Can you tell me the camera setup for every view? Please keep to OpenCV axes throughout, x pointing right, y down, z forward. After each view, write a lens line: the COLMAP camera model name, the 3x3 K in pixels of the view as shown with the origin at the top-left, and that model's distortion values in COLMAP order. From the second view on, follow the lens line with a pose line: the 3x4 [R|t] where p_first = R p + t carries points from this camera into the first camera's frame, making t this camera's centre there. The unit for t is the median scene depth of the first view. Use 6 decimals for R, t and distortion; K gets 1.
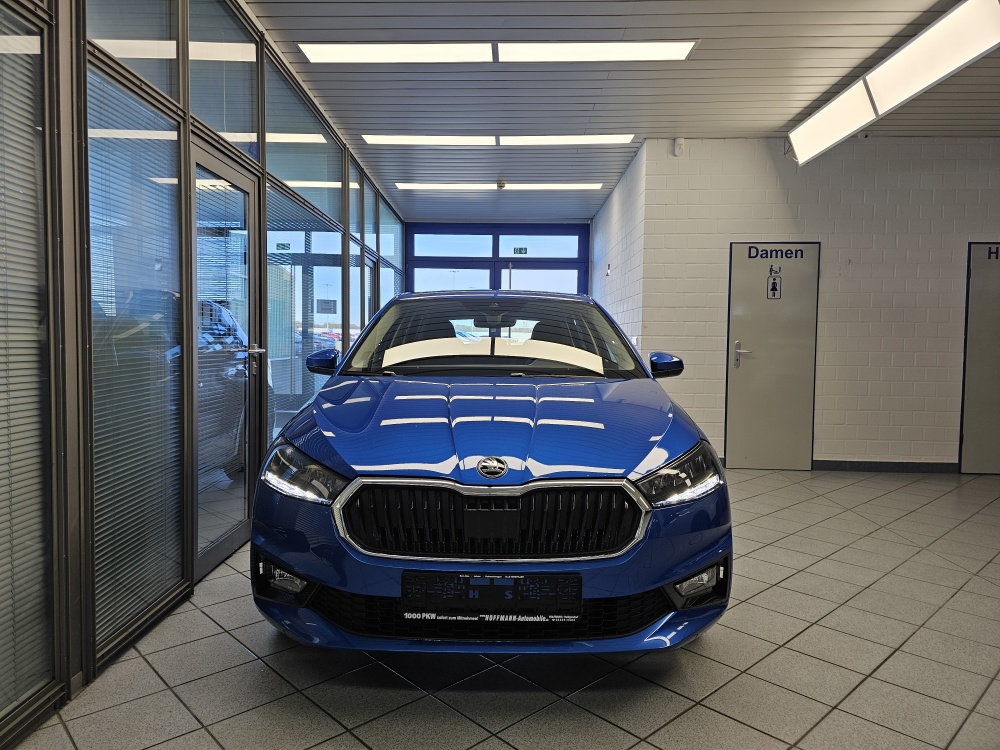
lens RADIAL K [[687.8, 0, 503.7], [0, 687.8, 367.6], [0, 0, 1]] dist [0.048679, -0.004853]
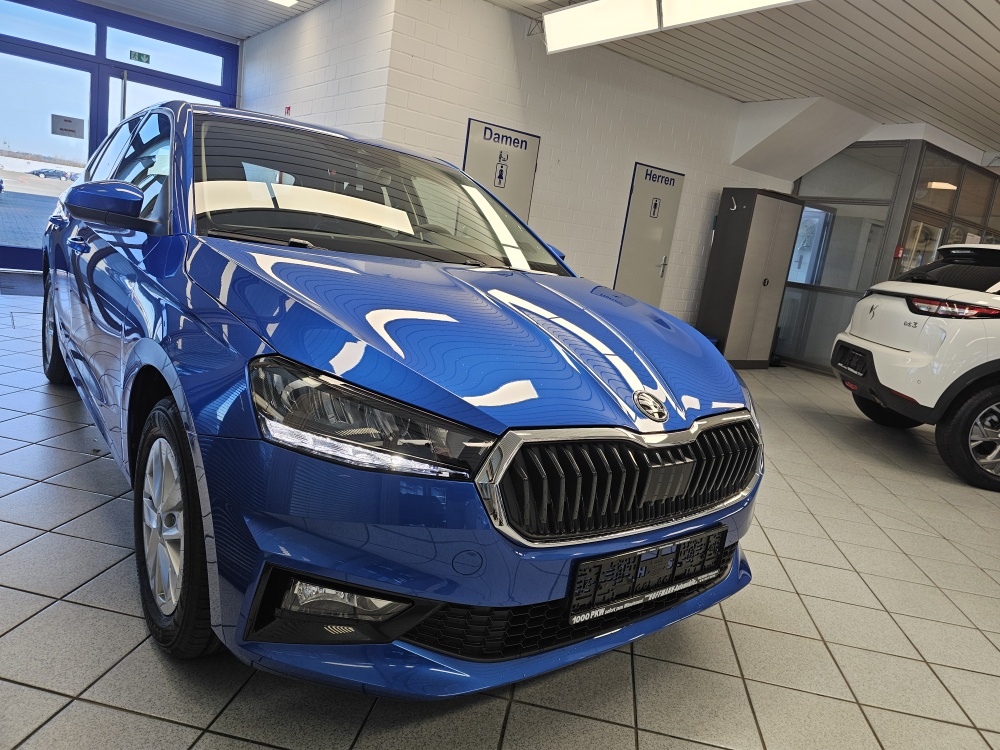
lens RADIAL K [[687.8, 0, 503.7], [0, 687.8, 367.6], [0, 0, 1]] dist [0.048679, -0.004853]
pose [[0.789132, -0.014048, 0.614063, -0.215422], [-0.103642, 0.982358, 0.155665, 0.000290], [-0.605416, -0.186483, 0.773754, 0.184705]]
